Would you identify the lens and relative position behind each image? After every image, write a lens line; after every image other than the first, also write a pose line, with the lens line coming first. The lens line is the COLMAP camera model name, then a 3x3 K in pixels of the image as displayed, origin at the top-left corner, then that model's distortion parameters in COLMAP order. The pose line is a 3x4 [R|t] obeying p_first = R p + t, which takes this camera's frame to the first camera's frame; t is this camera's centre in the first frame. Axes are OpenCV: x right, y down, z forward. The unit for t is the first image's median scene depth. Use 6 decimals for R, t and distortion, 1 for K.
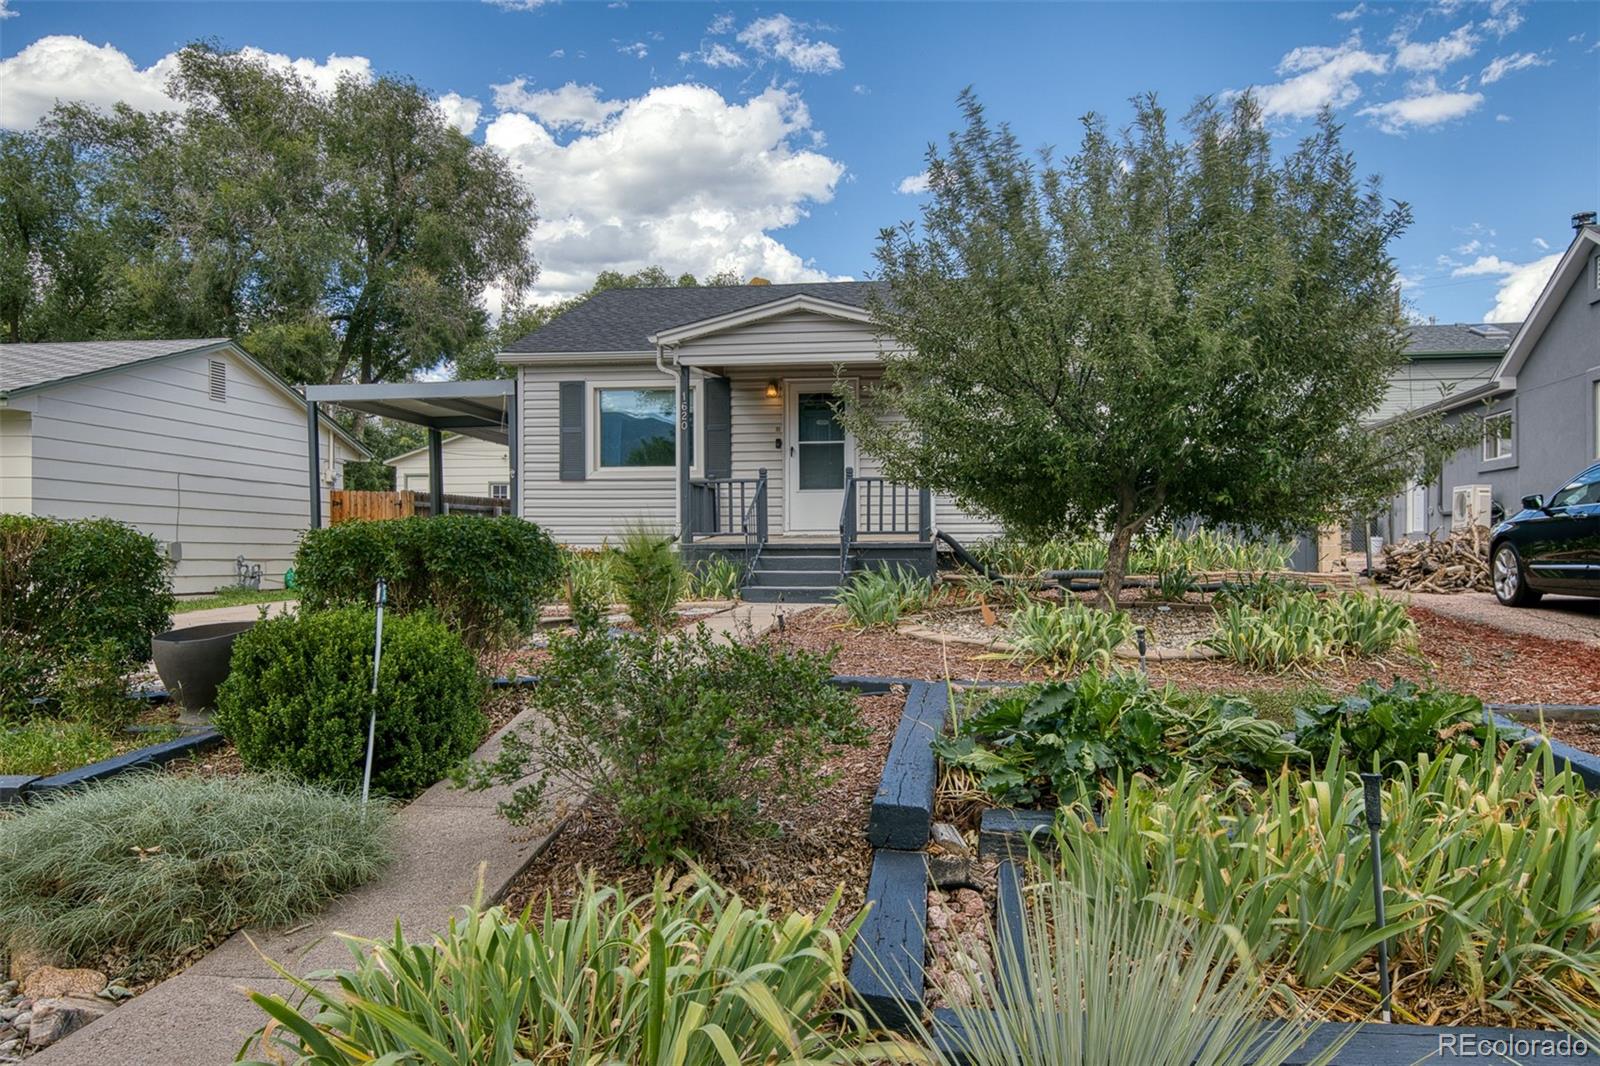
lens RADIAL K [[1214.6, 0, 779.4], [0, 1214.6, 566.2], [0, 0, 1]] dist [0.052345, 0.012326]
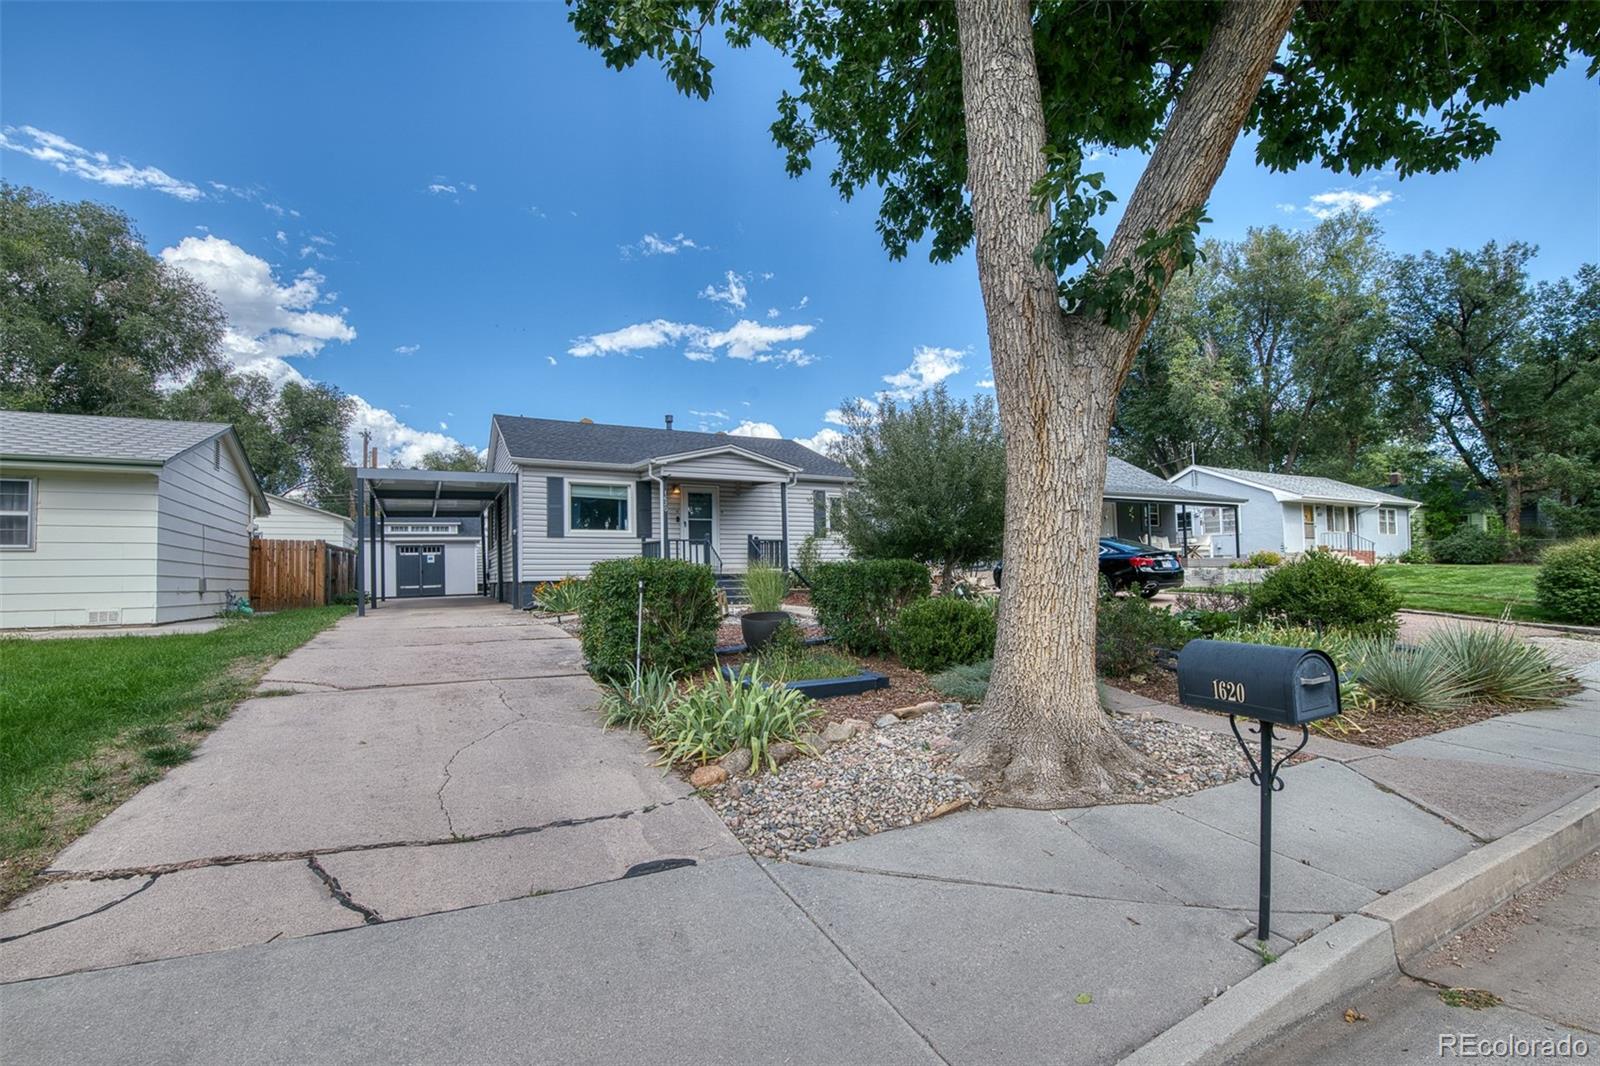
lens RADIAL K [[708.0, 0, 787.7], [0, 708.0, 541.4], [0, 0, 1]] dist [-0.013579, -0.000422]
pose [[0.800787, 0.017915, 0.598681, -0.489881], [0.022122, 0.997986, -0.059455, -0.000946], [-0.598540, 0.060855, 0.798778, 0.050054]]
